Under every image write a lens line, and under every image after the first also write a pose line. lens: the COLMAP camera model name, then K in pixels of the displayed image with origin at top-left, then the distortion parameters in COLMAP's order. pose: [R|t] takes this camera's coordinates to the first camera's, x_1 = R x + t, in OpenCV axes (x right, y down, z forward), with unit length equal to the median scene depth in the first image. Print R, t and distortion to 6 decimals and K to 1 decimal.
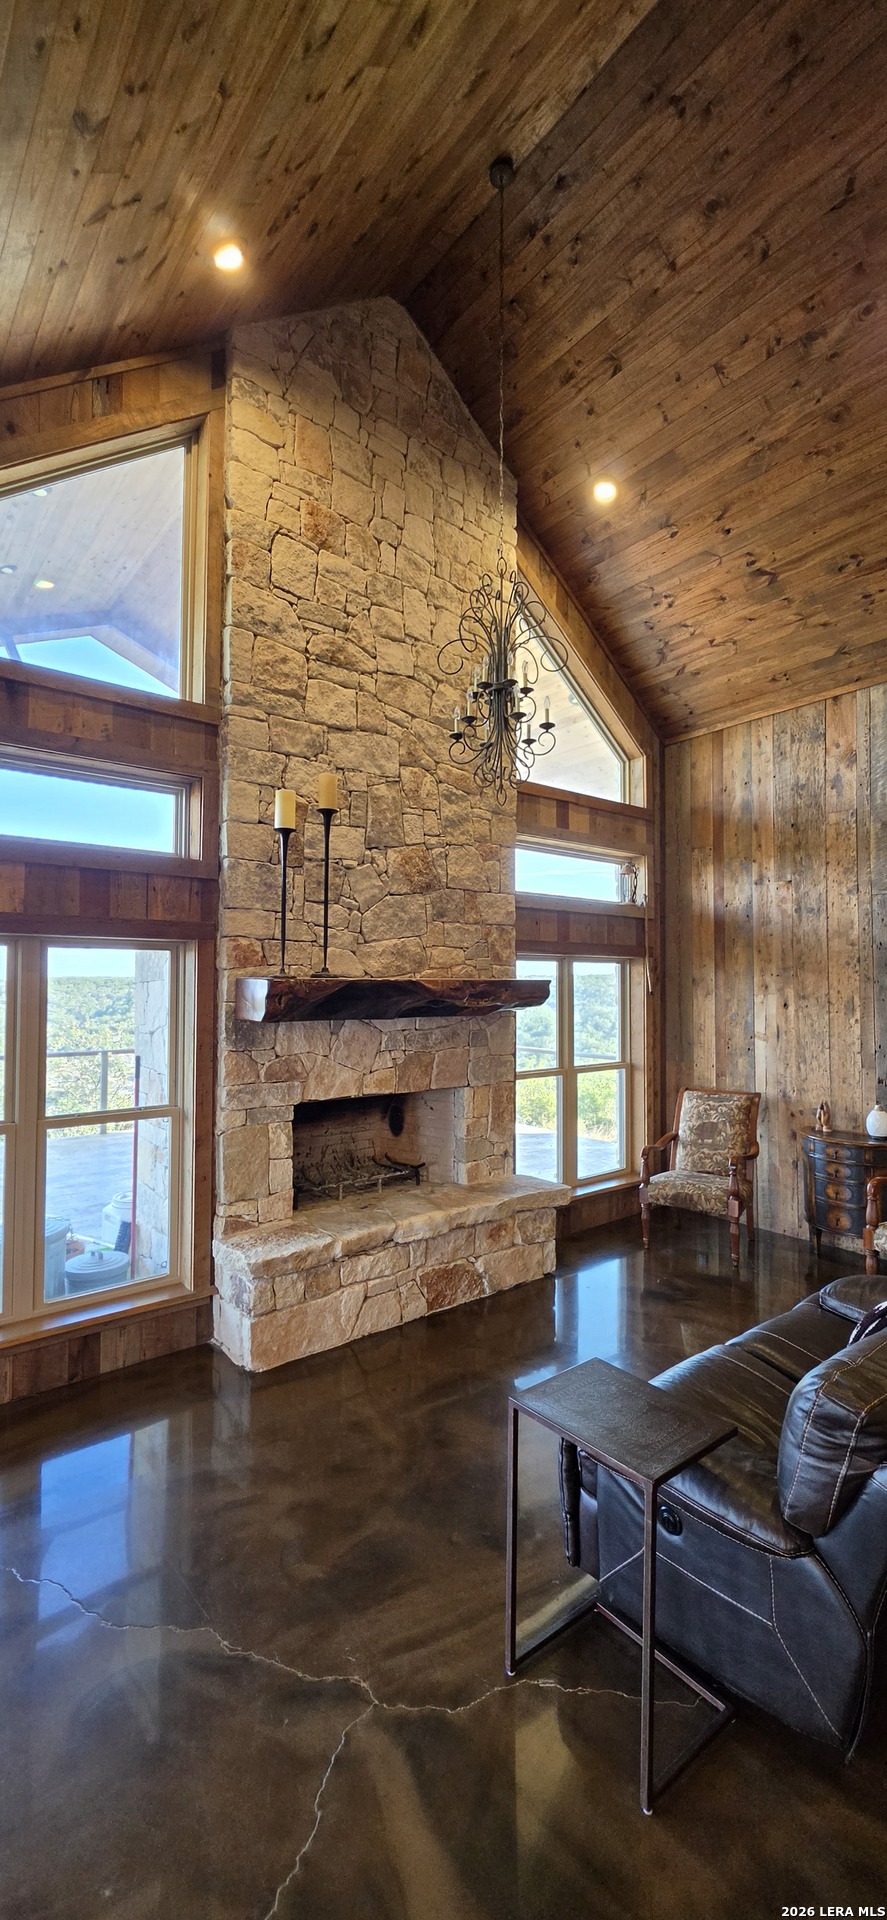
lens RADIAL K [[774.1, 0, 446.2], [0, 774.1, 958.1], [0, 0, 1]] dist [-0.000185, -0.000078]
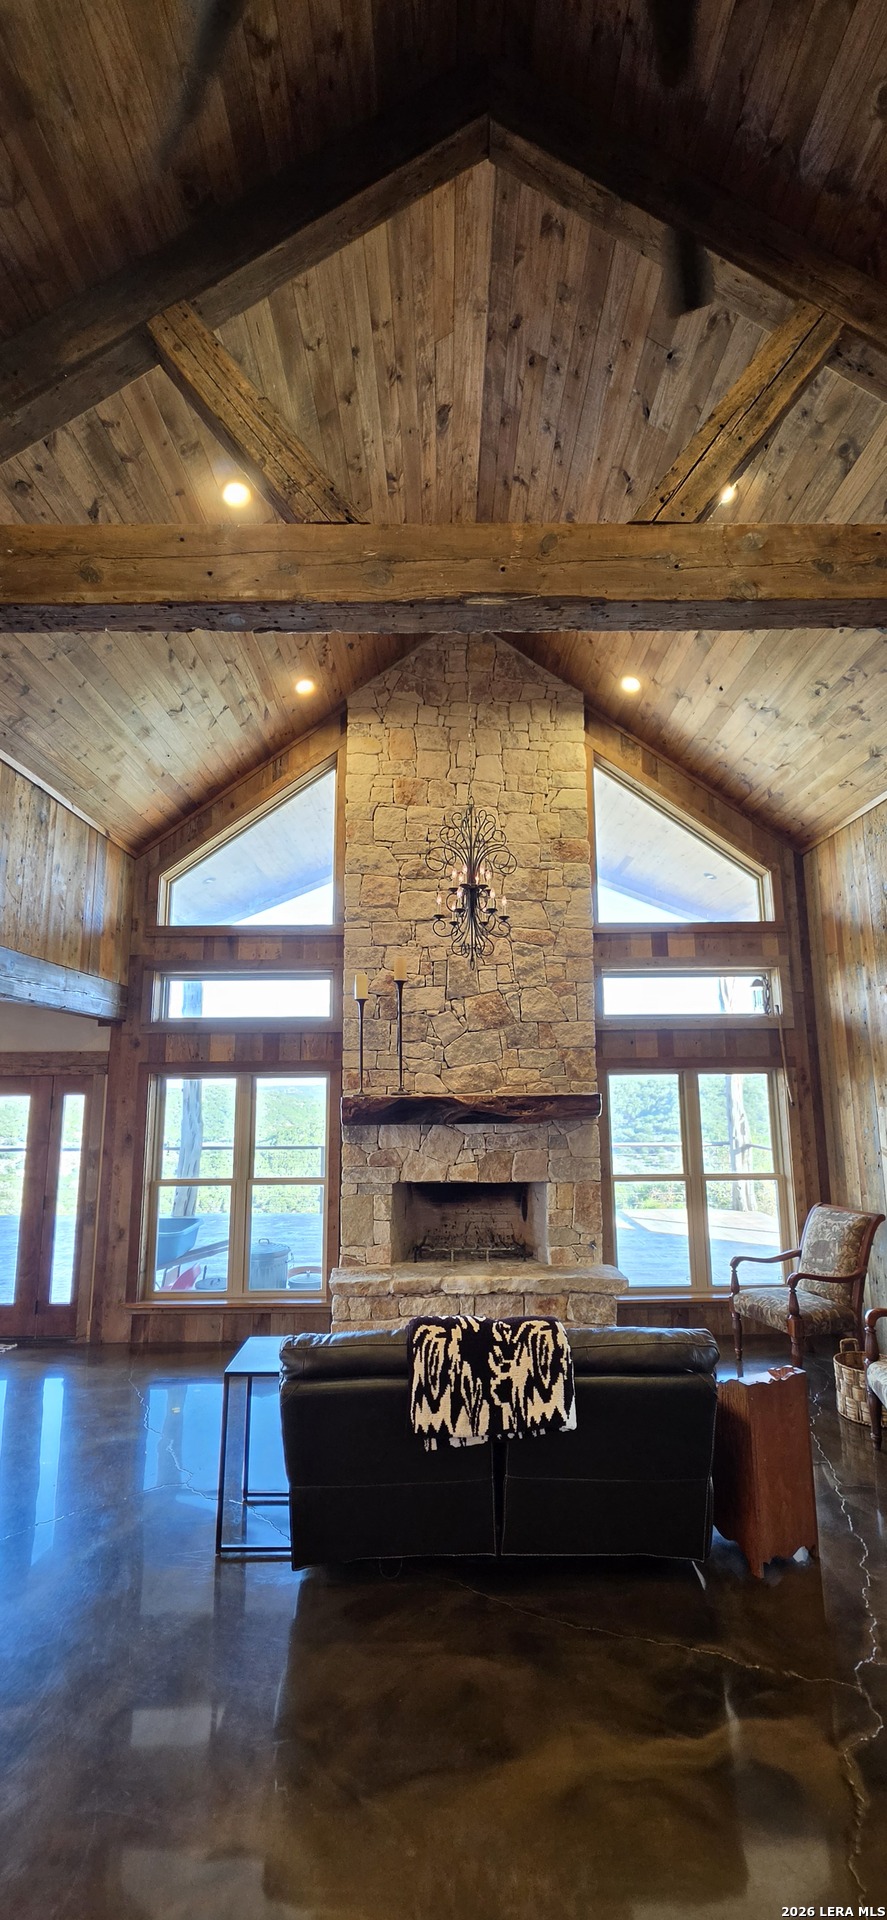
lens RADIAL K [[774.1, 0, 450.2], [0, 774.1, 958.1], [0, 0, 1]] dist [-0.000185, -0.000078]
pose [[0.781329, -0.110779, -0.614209, 0.693527], [0.032241, 0.989972, -0.137538, -0.021720], [0.623286, 0.087660, 0.777065, -0.082545]]
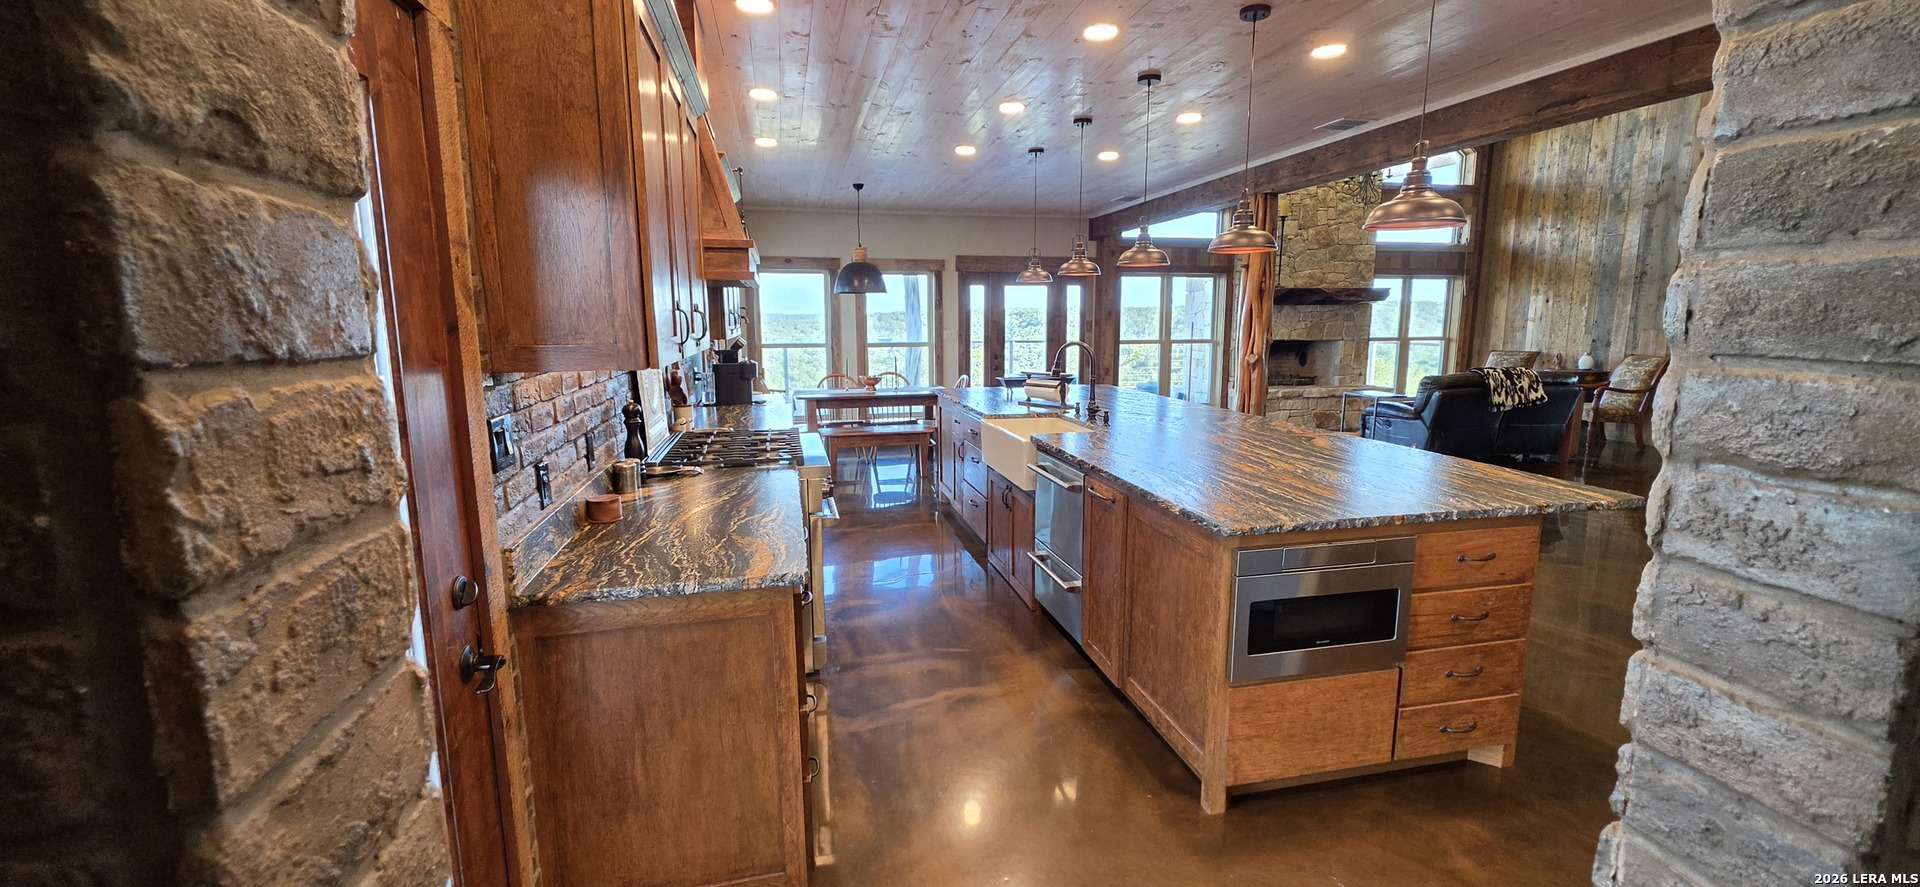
lens RADIAL K [[774.1, 0, 954.7], [0, 774.1, 436.2], [0, 0, 1]] dist [-0.000185, -0.000078]
pose [[0.897416, 0.063225, -0.436631, 0.017785], [0.020282, 0.982720, 0.183986, 0.013265], [0.440718, -0.173968, 0.880626, -1.367040]]
